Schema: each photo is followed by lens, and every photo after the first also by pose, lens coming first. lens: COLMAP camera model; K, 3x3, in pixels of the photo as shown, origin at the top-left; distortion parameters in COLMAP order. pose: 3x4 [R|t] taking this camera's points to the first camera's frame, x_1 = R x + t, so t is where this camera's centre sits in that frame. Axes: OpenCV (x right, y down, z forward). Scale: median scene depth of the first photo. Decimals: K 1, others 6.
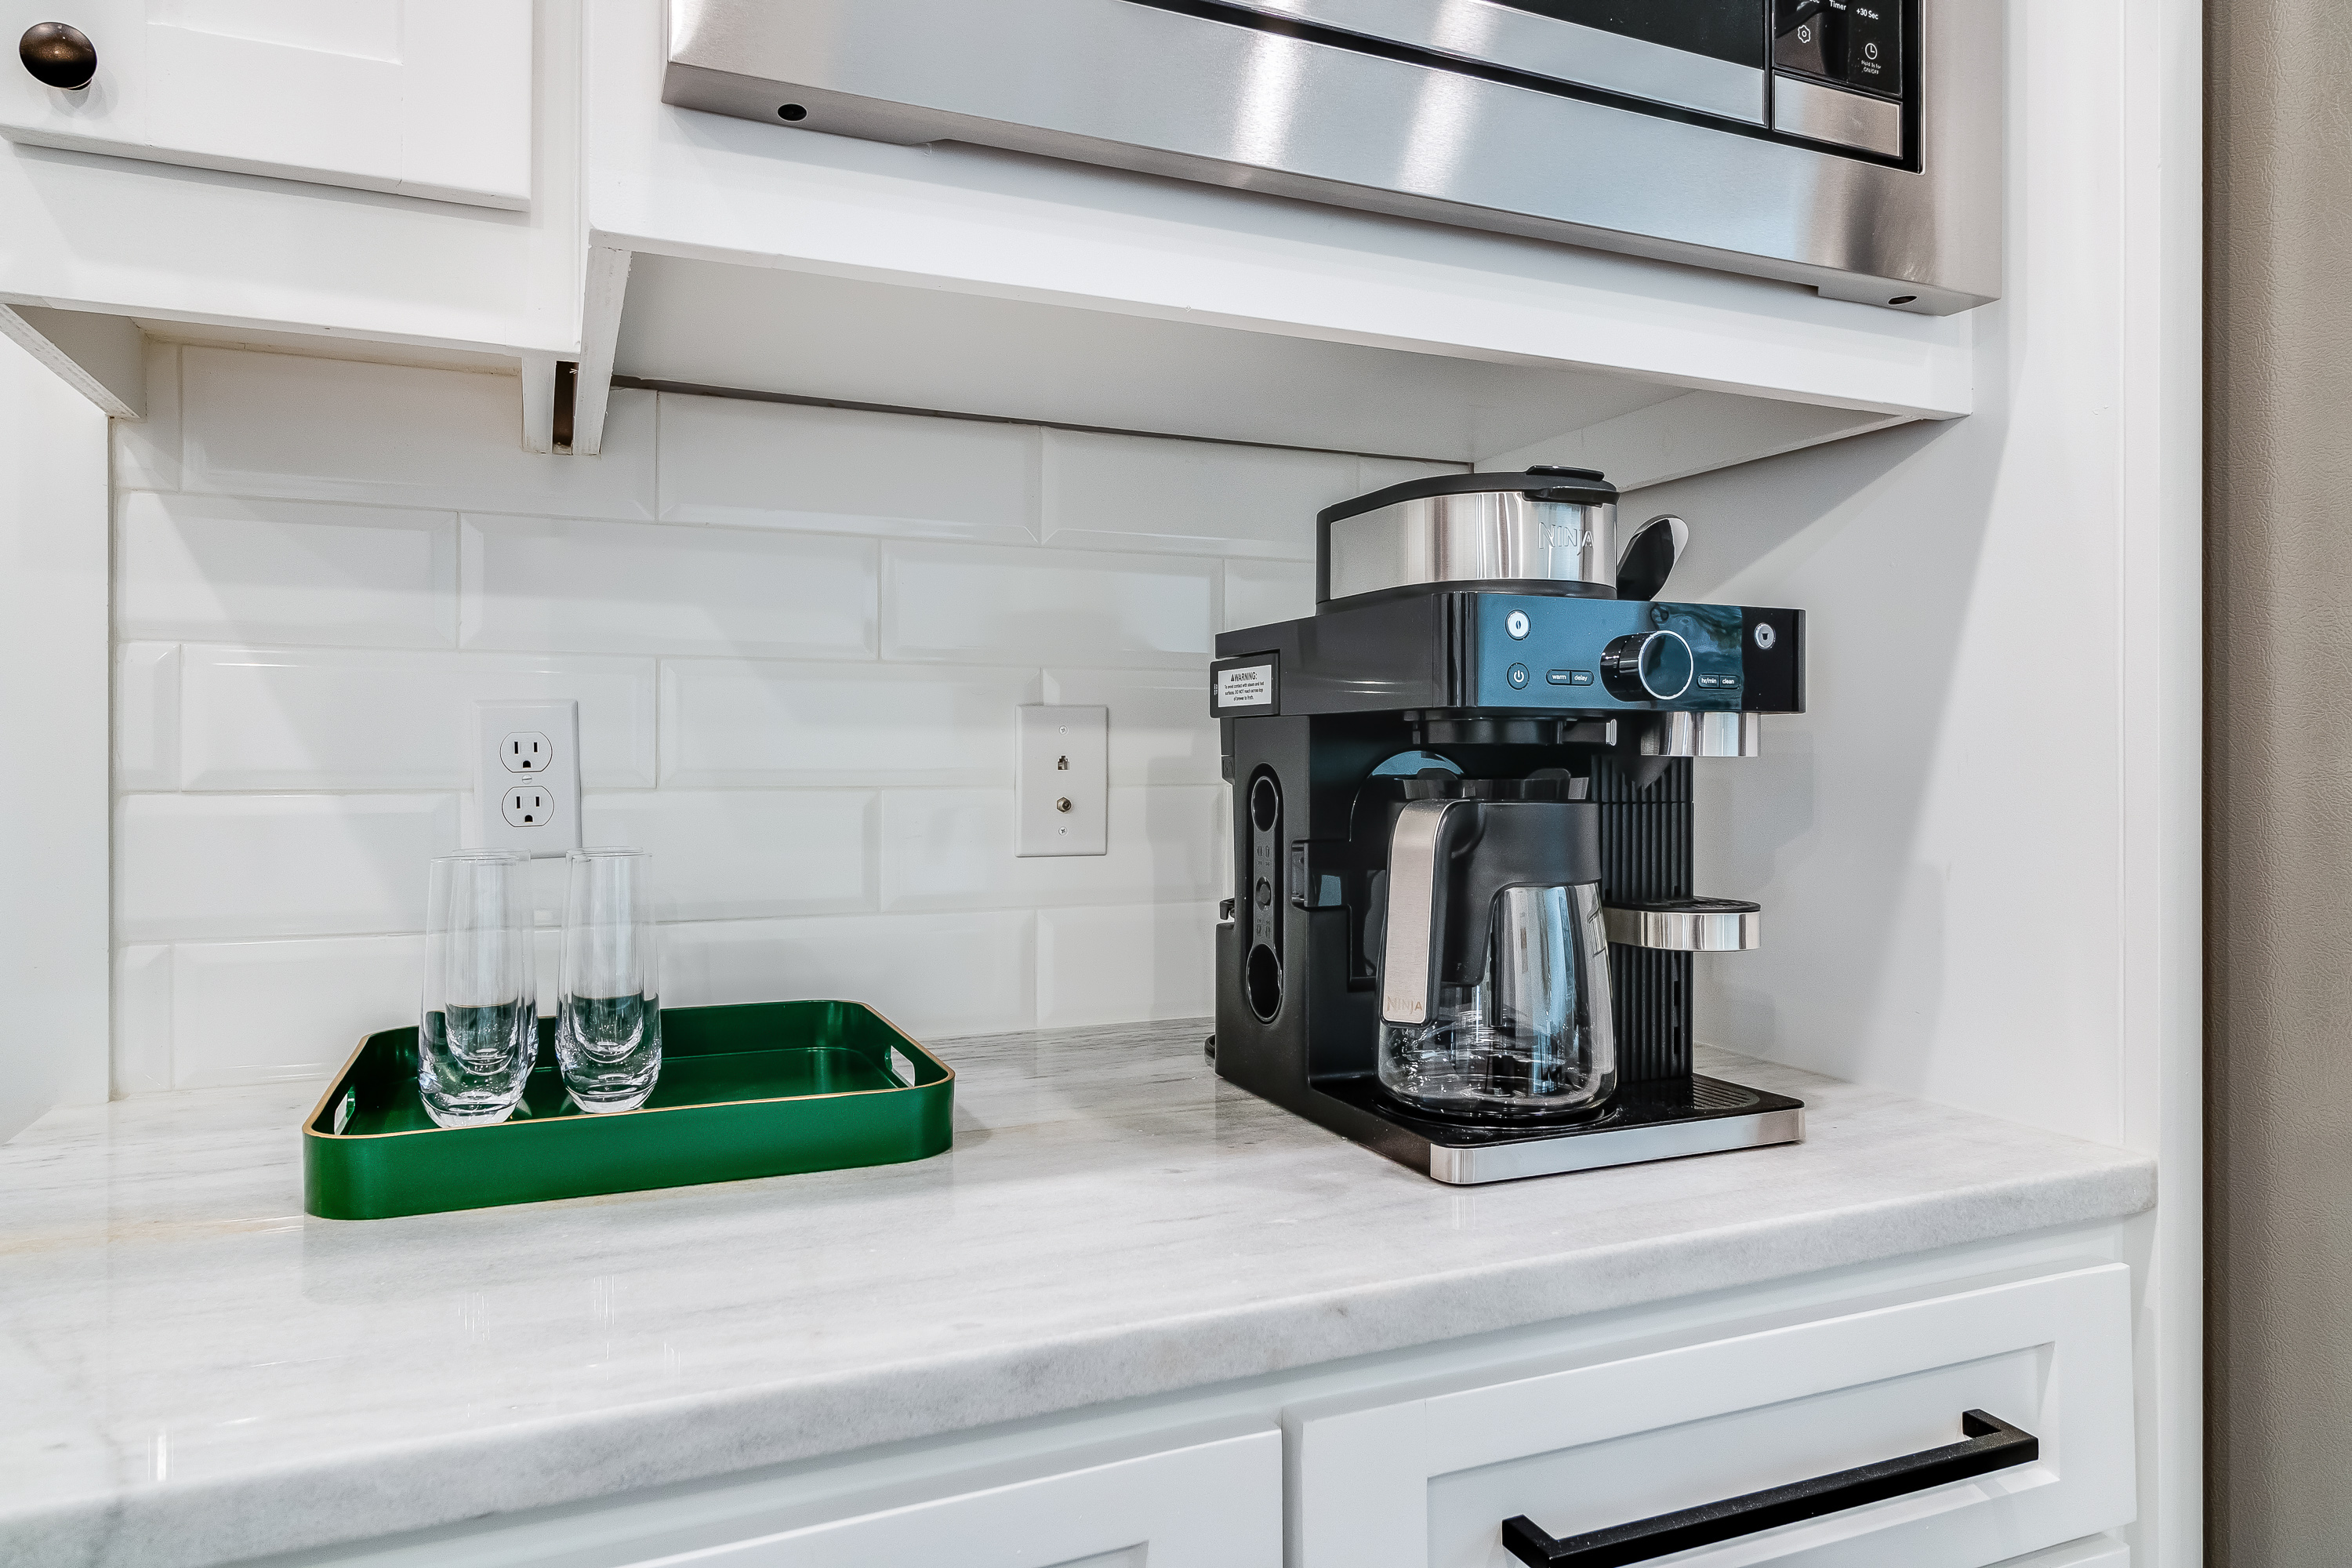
lens RADIAL K [[1467.2, 0, 1169.6], [0, 1467.2, 761.3], [0, 0, 1]] dist [-0.001468, 0.000008]
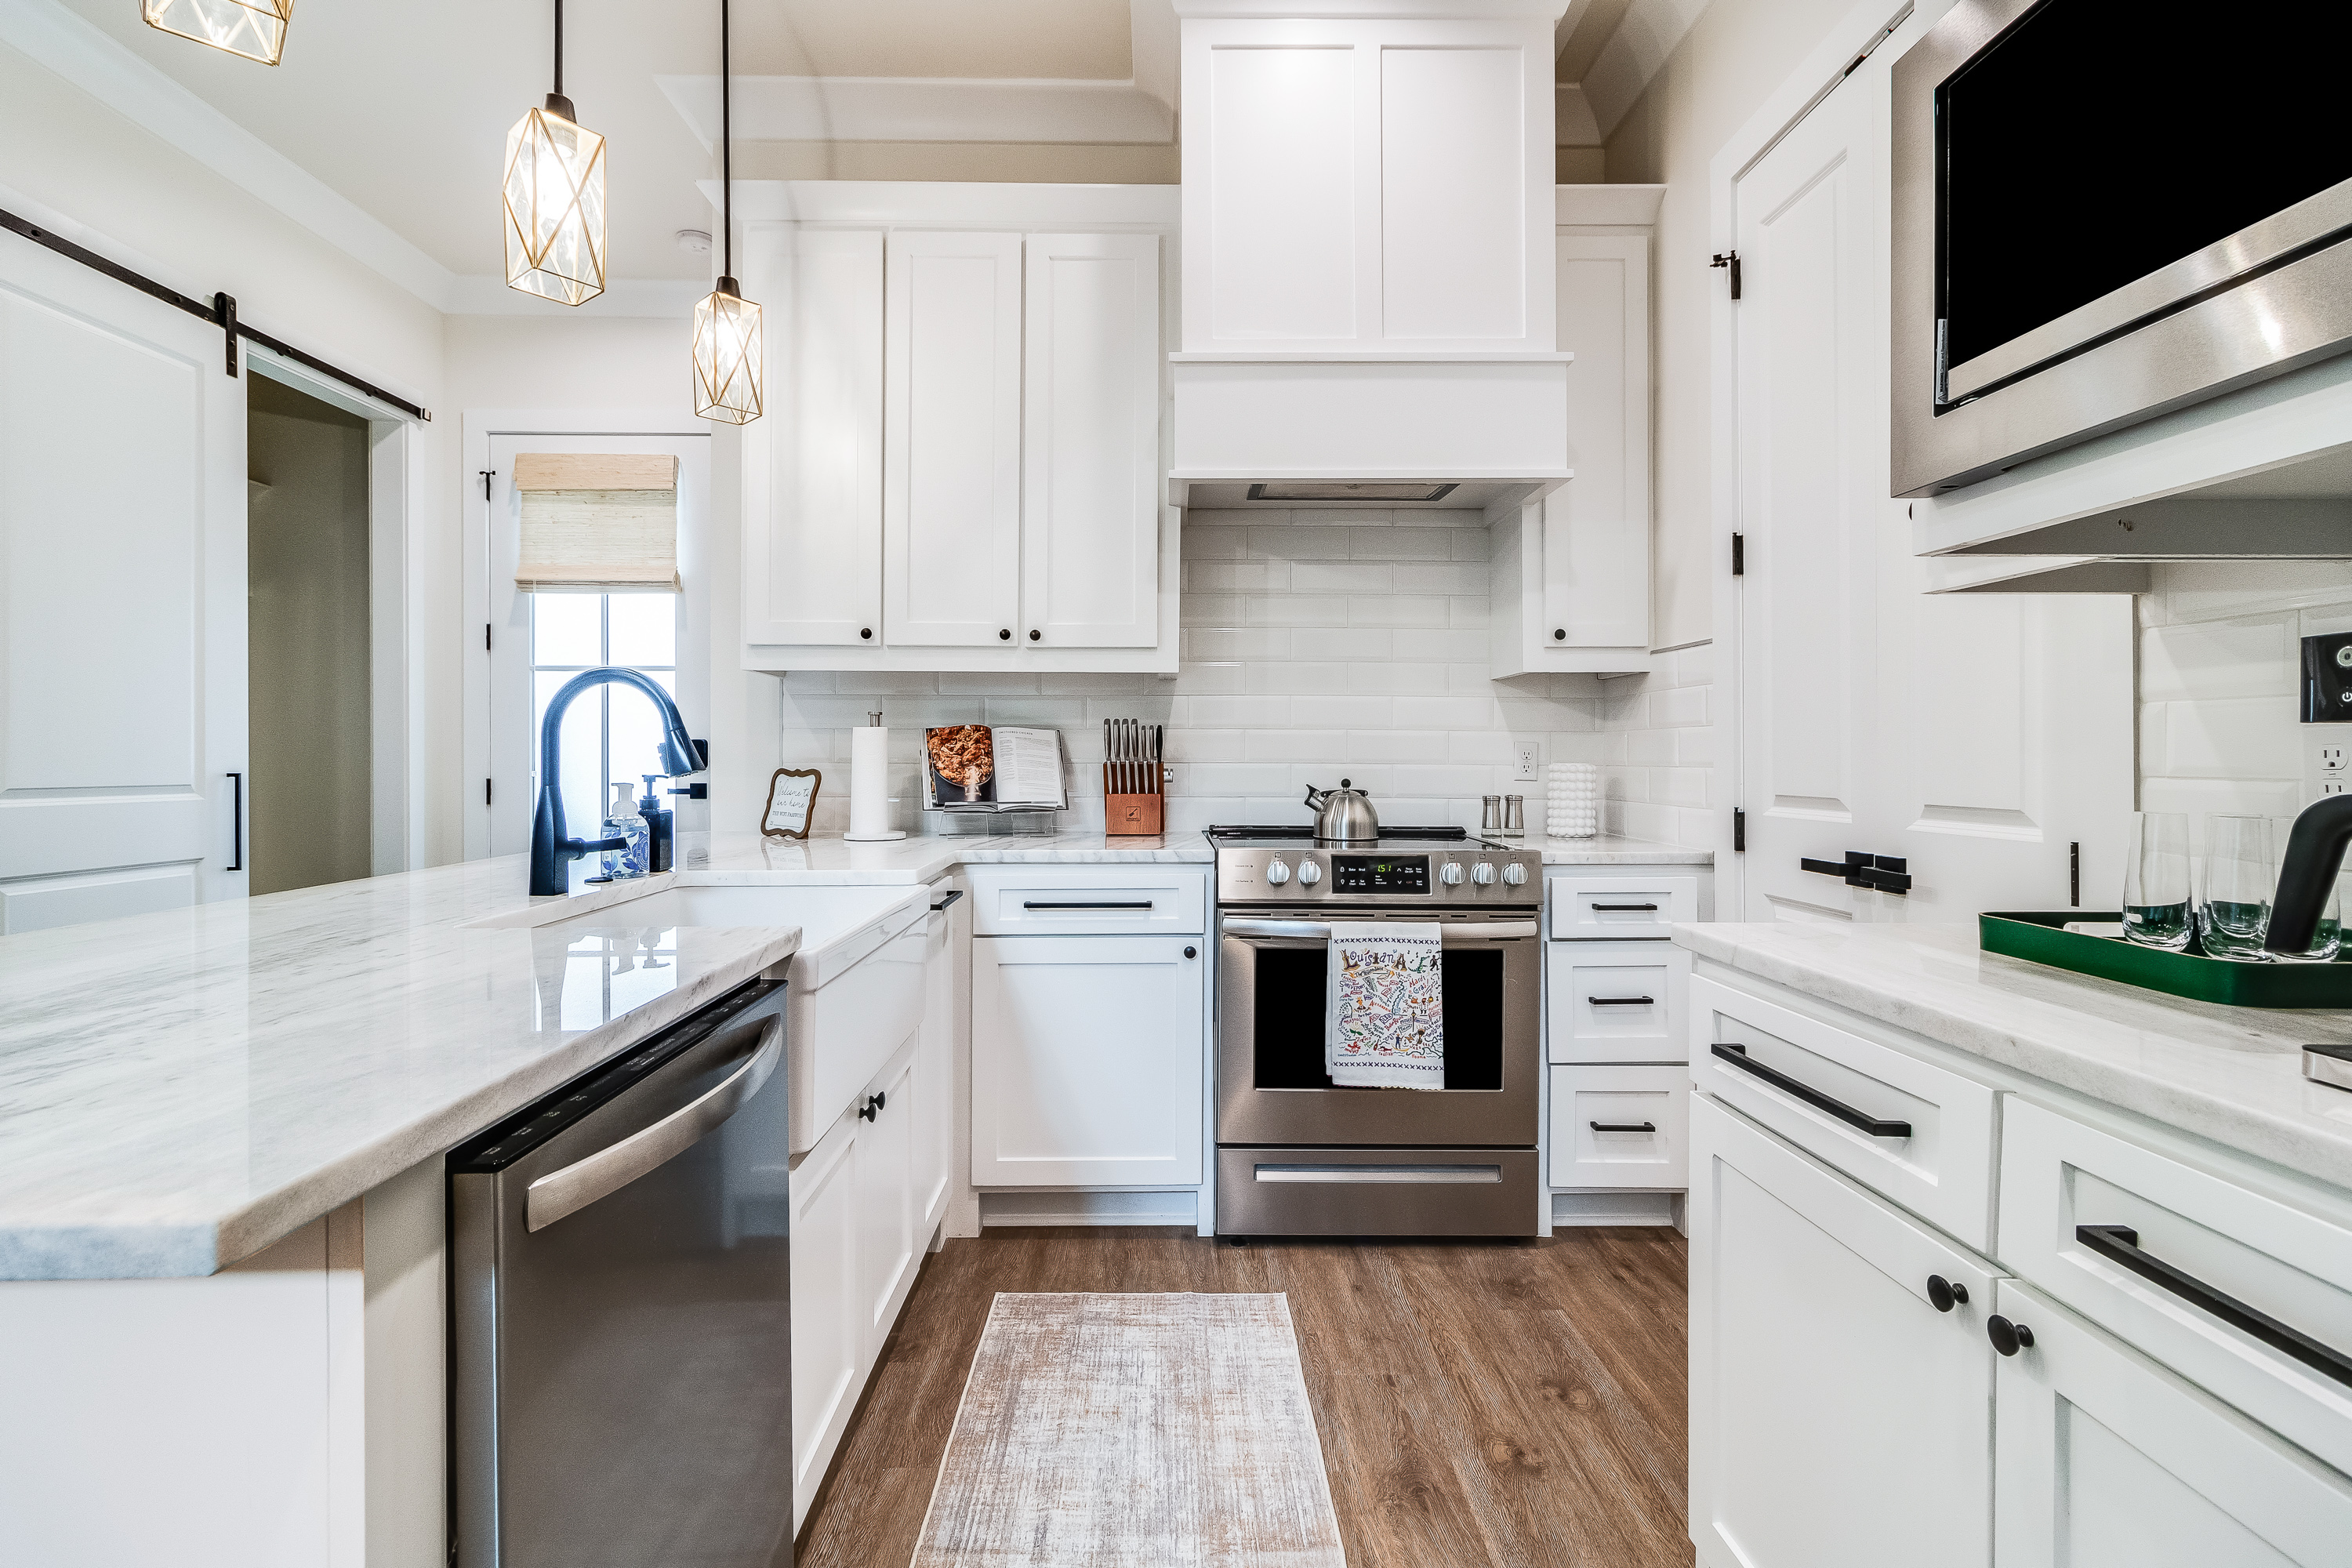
lens RADIAL K [[1094.2, 0, 1176.1], [0, 1094.2, 727.0], [0, 0, 1]] dist [0.000066, 0.000071]
pose [[-0.377395, -0.027414, -0.925646, 1.829446], [-0.006117, 0.999614, -0.027111, 0.001867], [0.926032, -0.004570, -0.377417, 0.503807]]
